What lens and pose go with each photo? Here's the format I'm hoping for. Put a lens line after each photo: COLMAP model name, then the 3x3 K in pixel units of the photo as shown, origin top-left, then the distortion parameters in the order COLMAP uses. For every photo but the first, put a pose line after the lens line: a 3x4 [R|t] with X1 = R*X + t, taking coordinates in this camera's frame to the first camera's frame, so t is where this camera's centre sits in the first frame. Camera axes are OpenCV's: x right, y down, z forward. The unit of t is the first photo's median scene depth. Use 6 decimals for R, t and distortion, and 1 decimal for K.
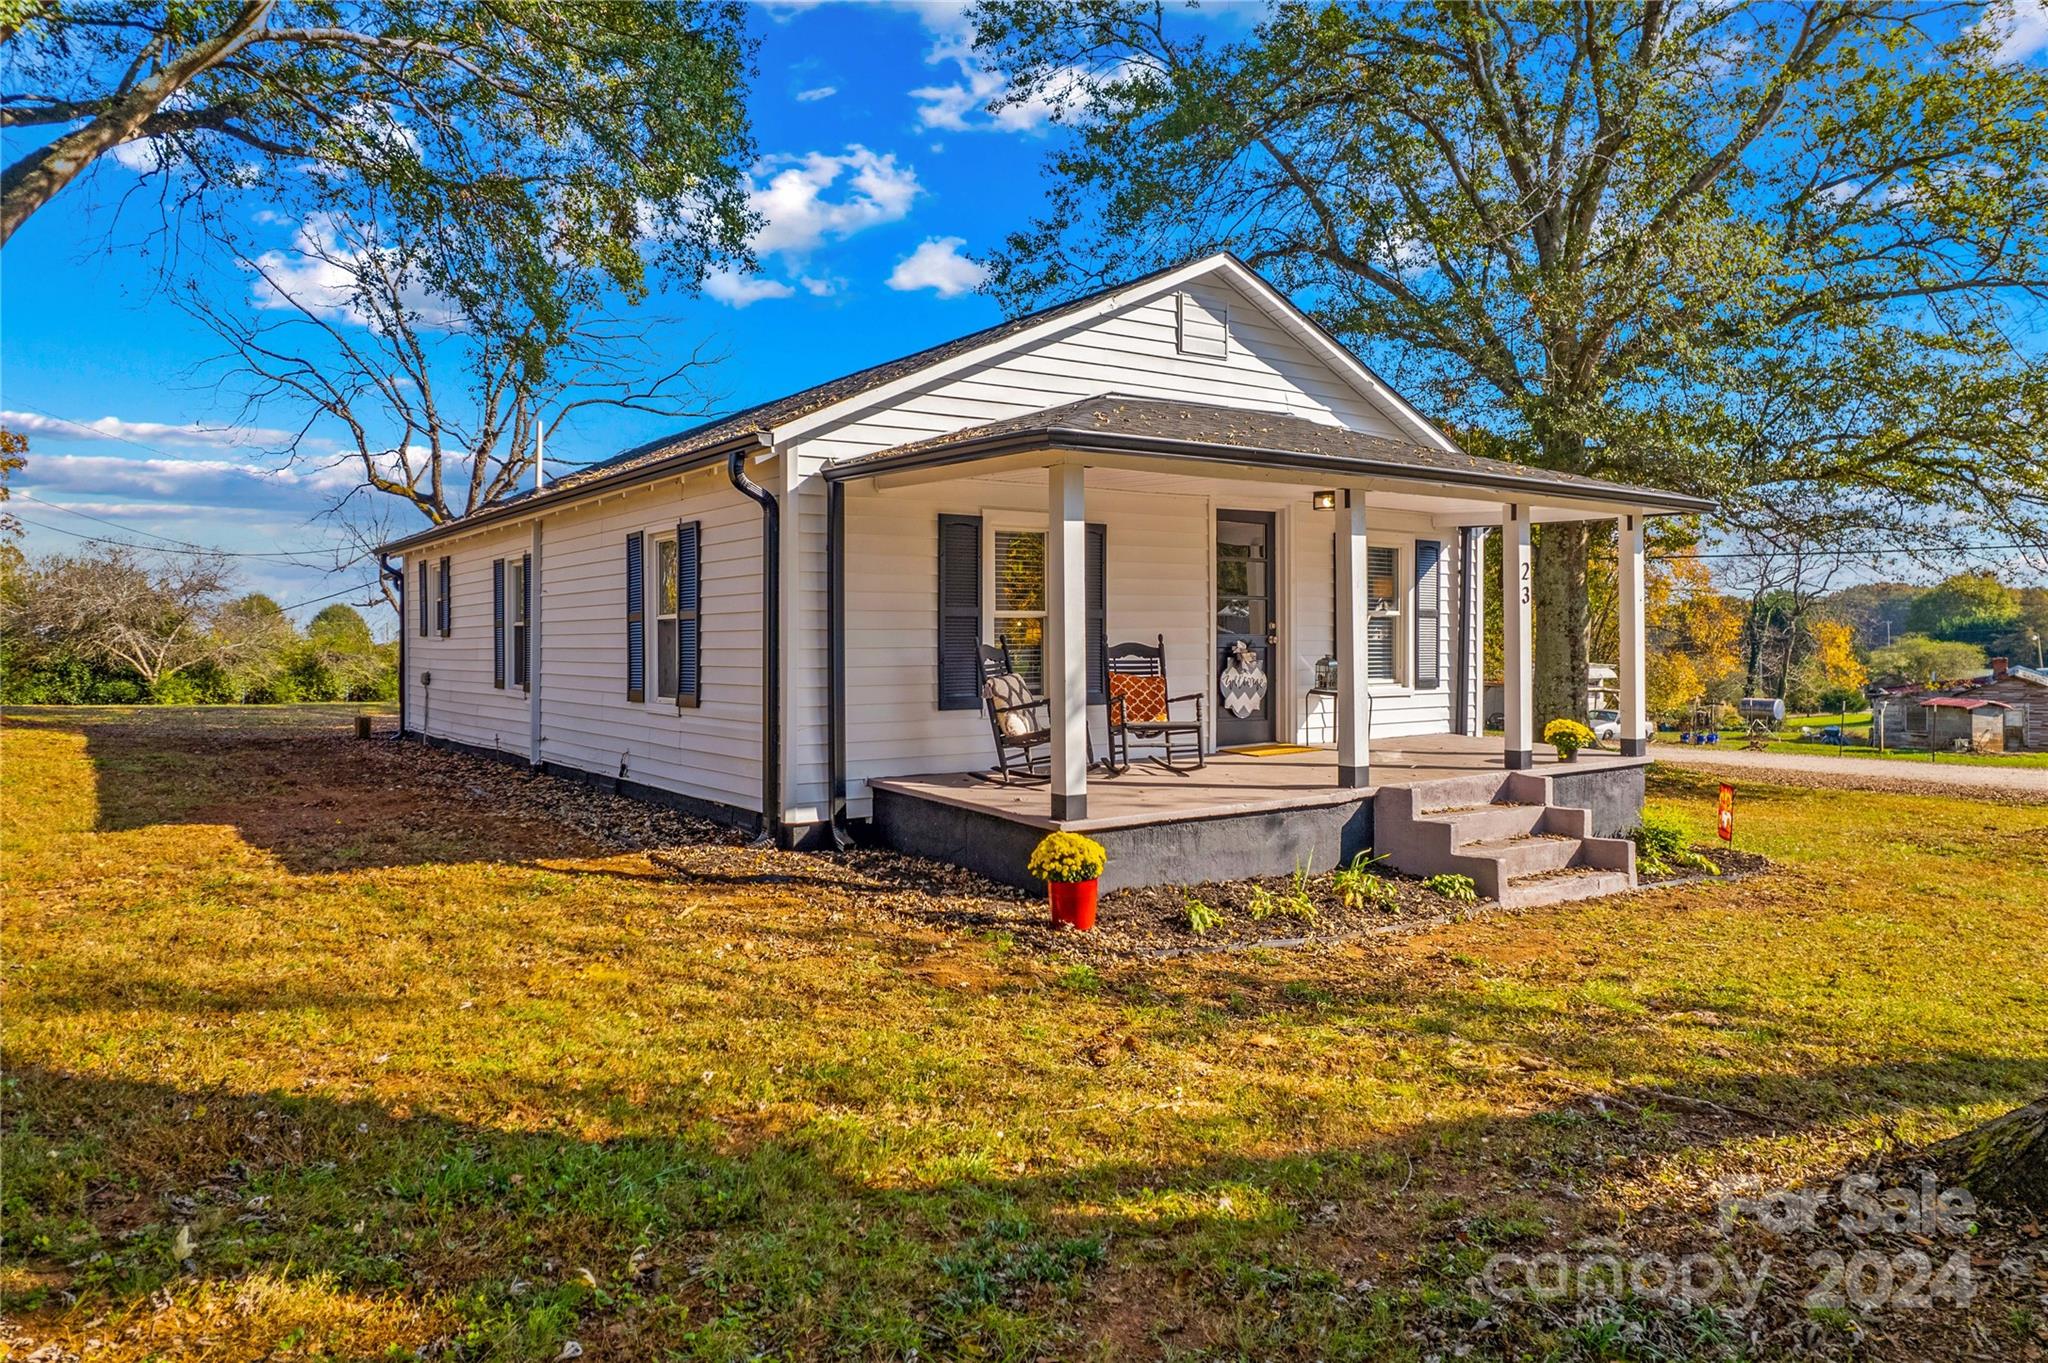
lens RADIAL K [[1416.6, 0, 1065.7], [0, 1416.6, 641.3], [0, 0, 1]] dist [-0.055703, -0.000833]
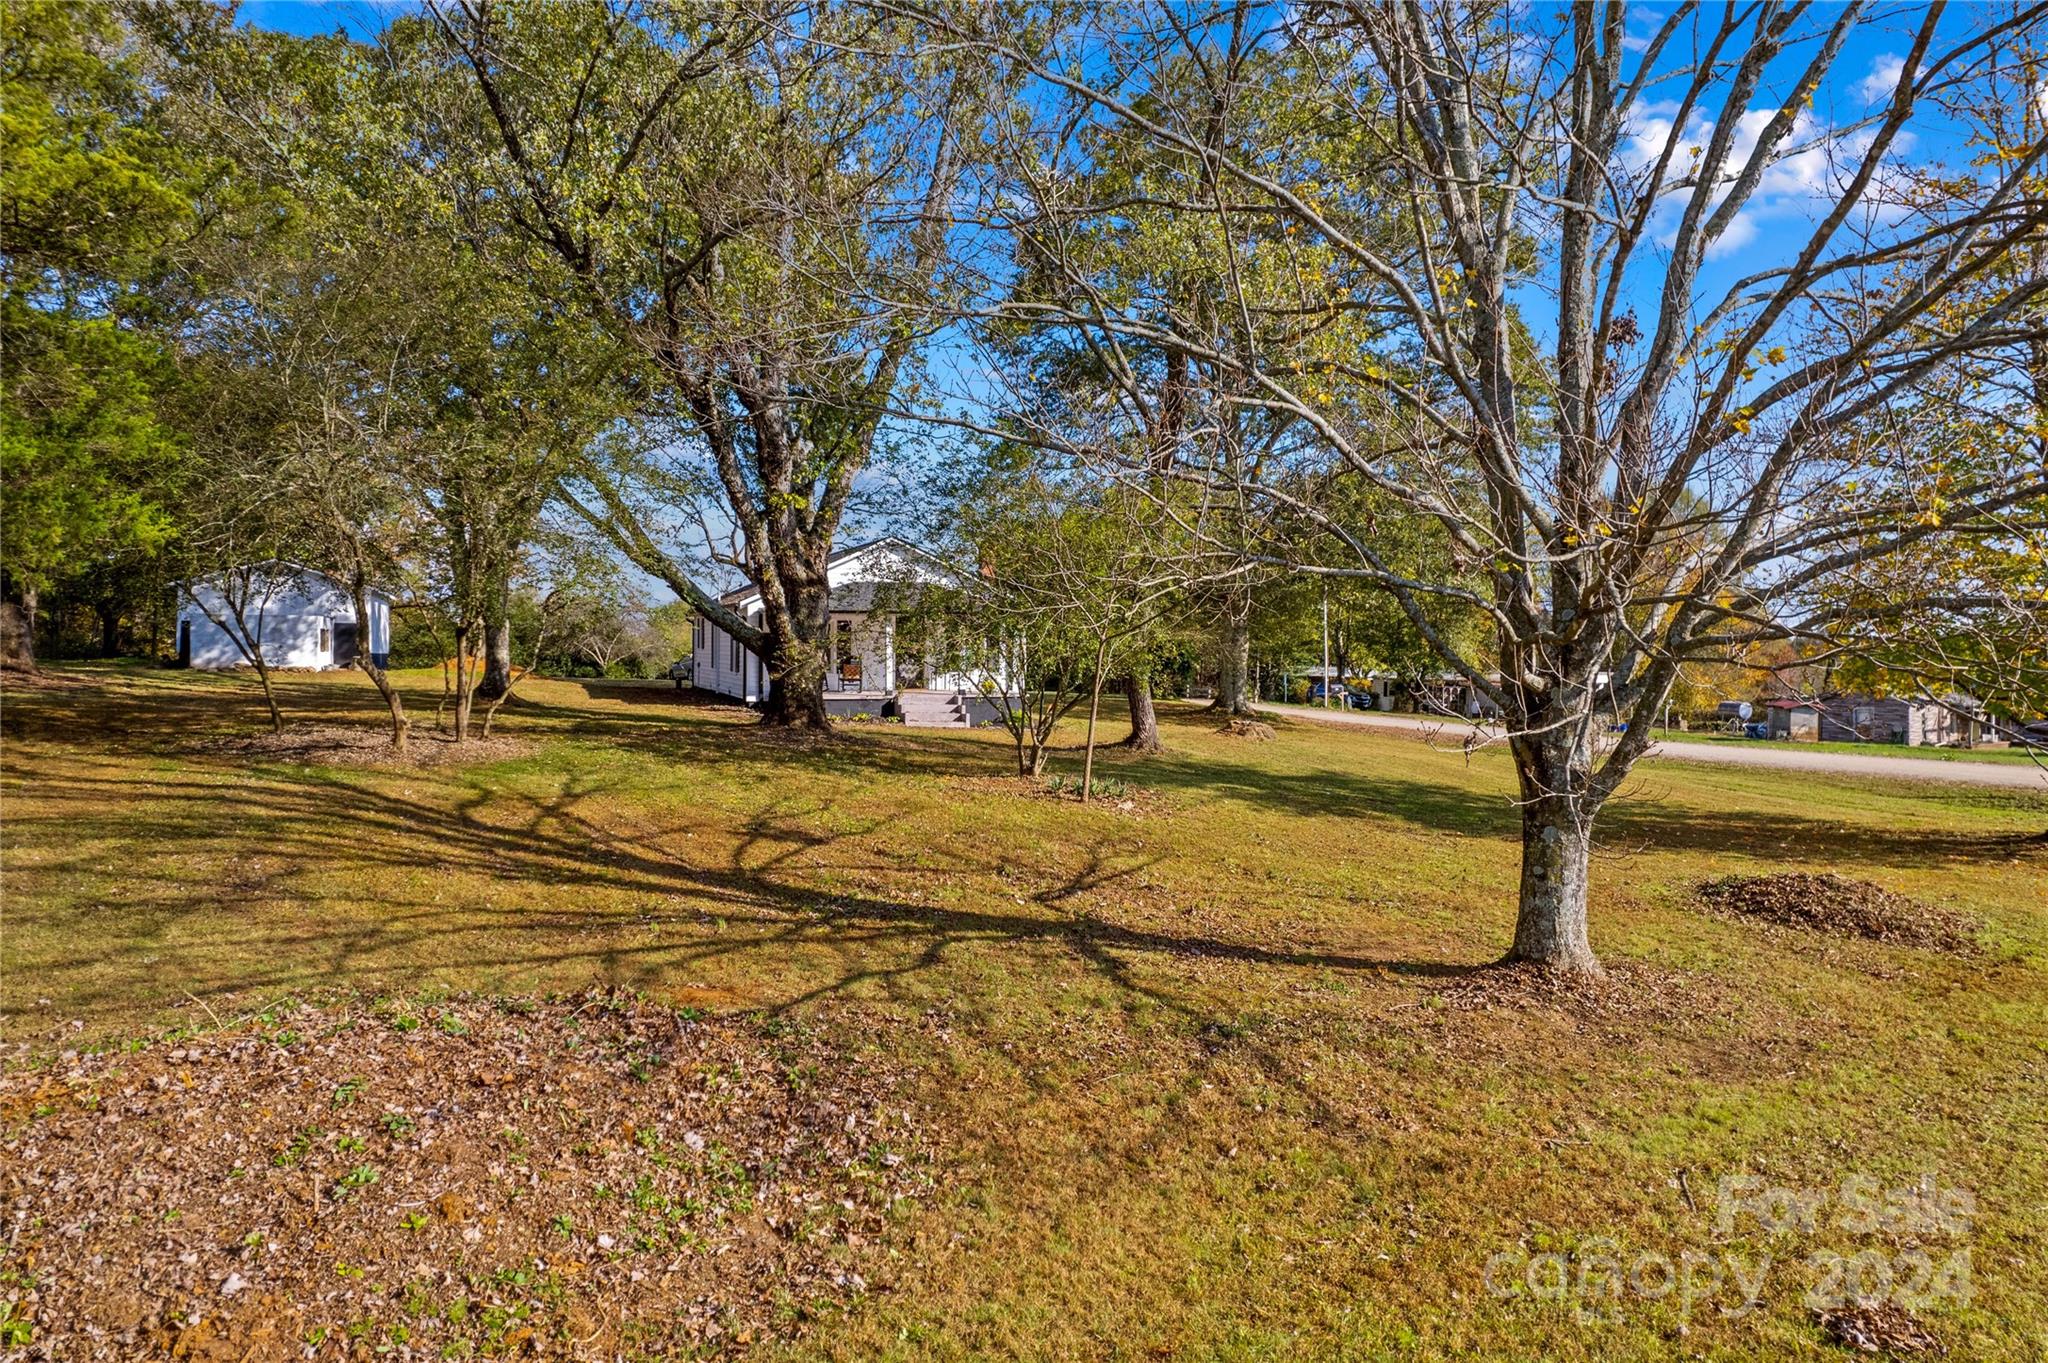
lens RADIAL K [[1506.5, 0, 1024.0], [0, 1506.5, 681.5], [0, 0, 1]] dist [-0.037038, 0.005386]
pose [[0.951707, 0.017780, -0.306494, 1.406916], [-0.009419, 0.999543, 0.028737, -0.040540], [0.306864, -0.024463, 0.951439, -2.123214]]
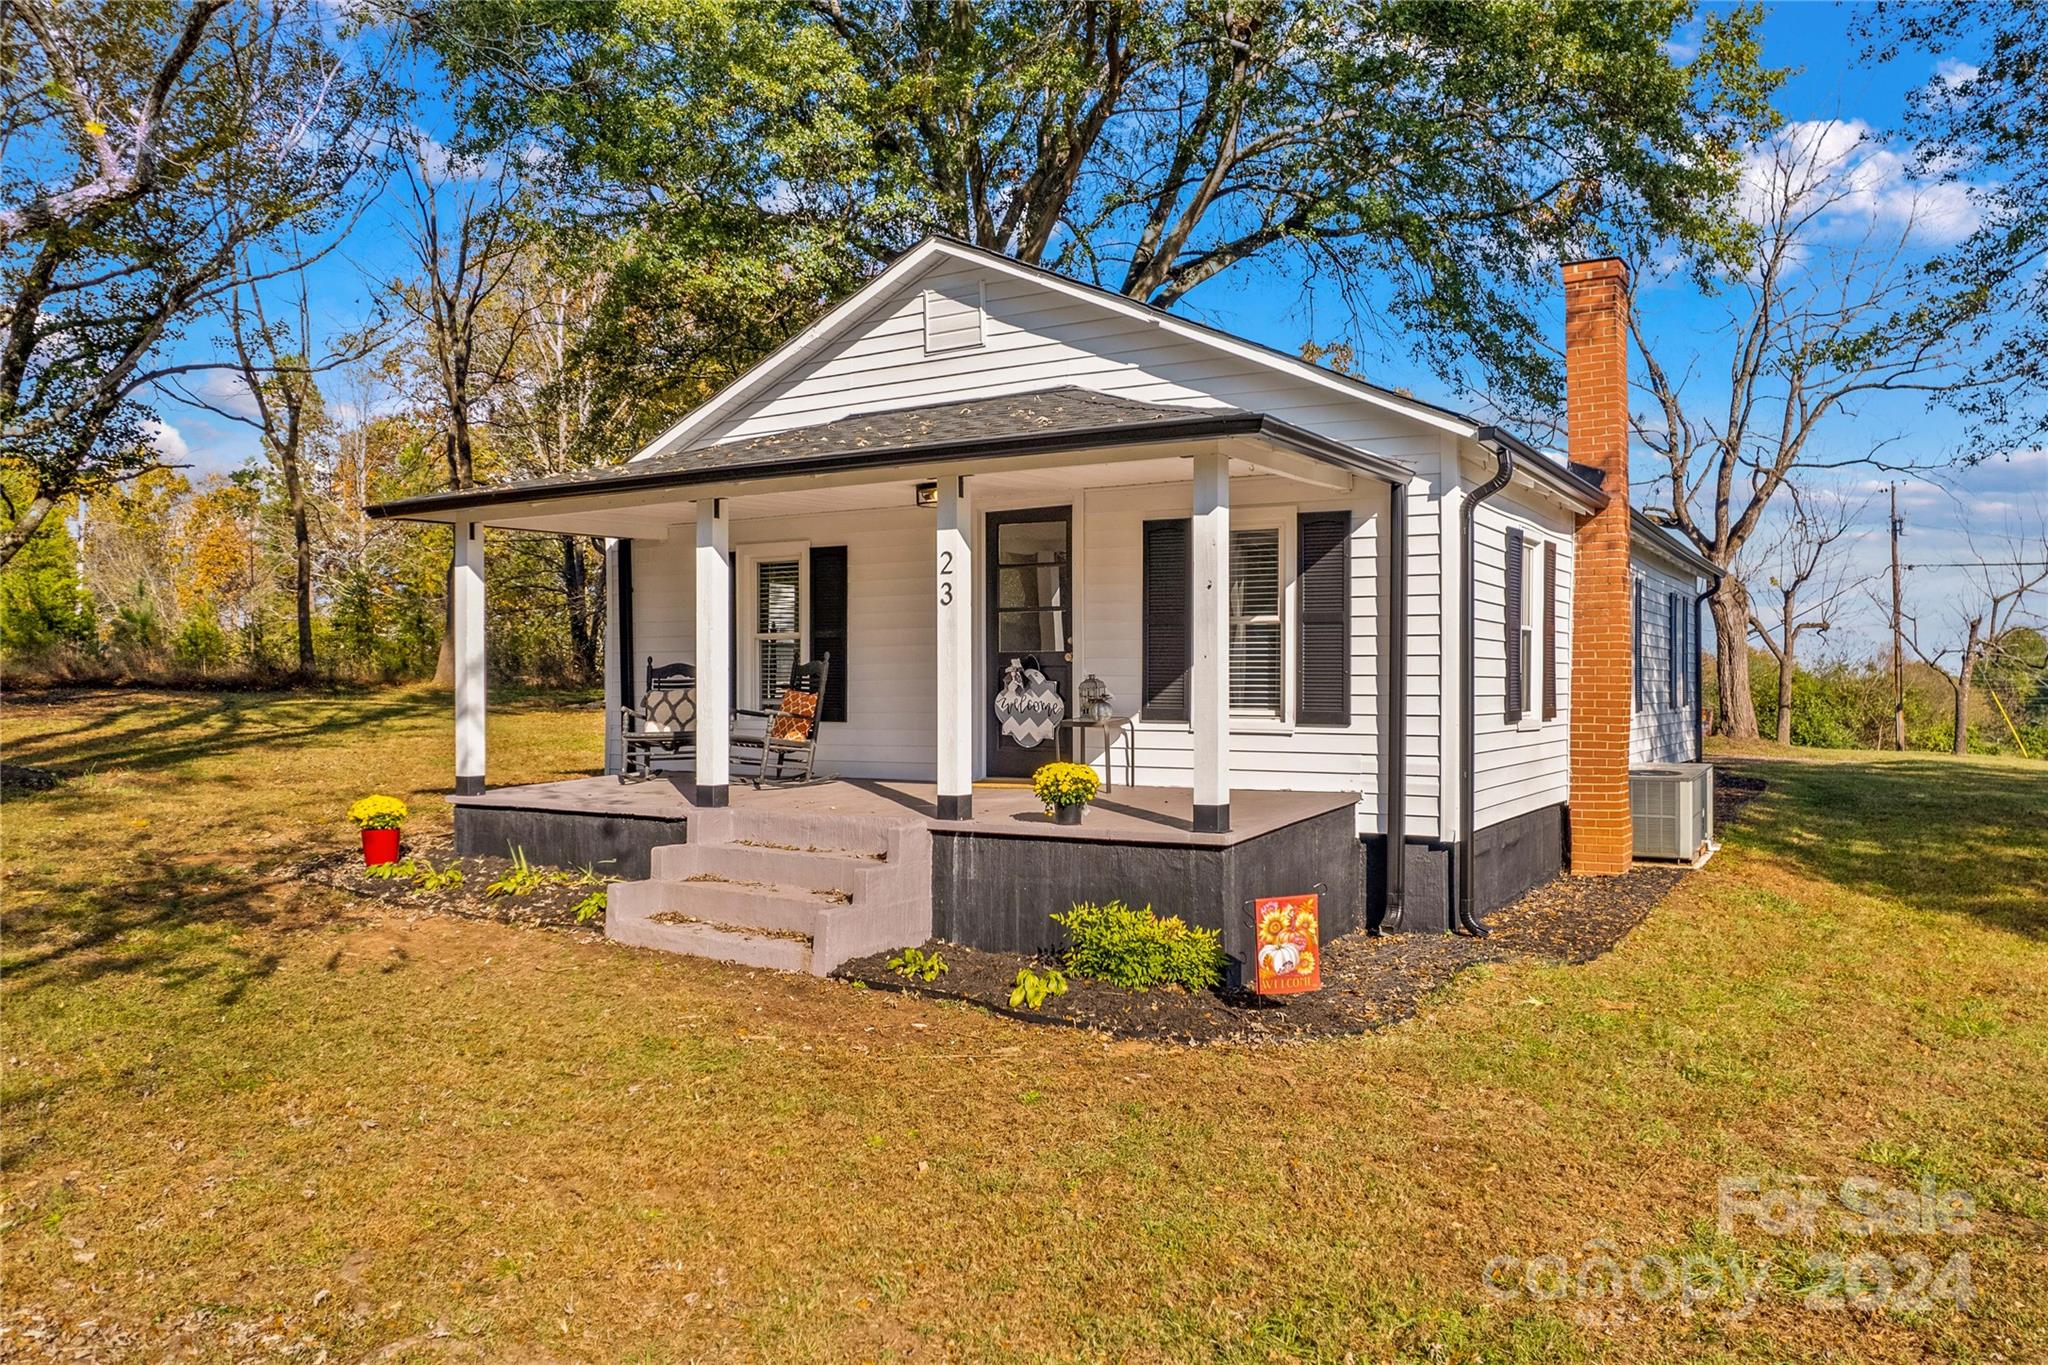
lens RADIAL K [[1506.5, 0, 1024.0], [0, 1506.5, 682.5], [0, 0, 1]] dist [-0.037038, 0.005386]
pose [[0.358674, 0.001919, -0.933461, 0.998383], [-0.002852, 0.999995, 0.000959, 0.013519], [0.933459, 0.002319, 0.358678, 0.670526]]
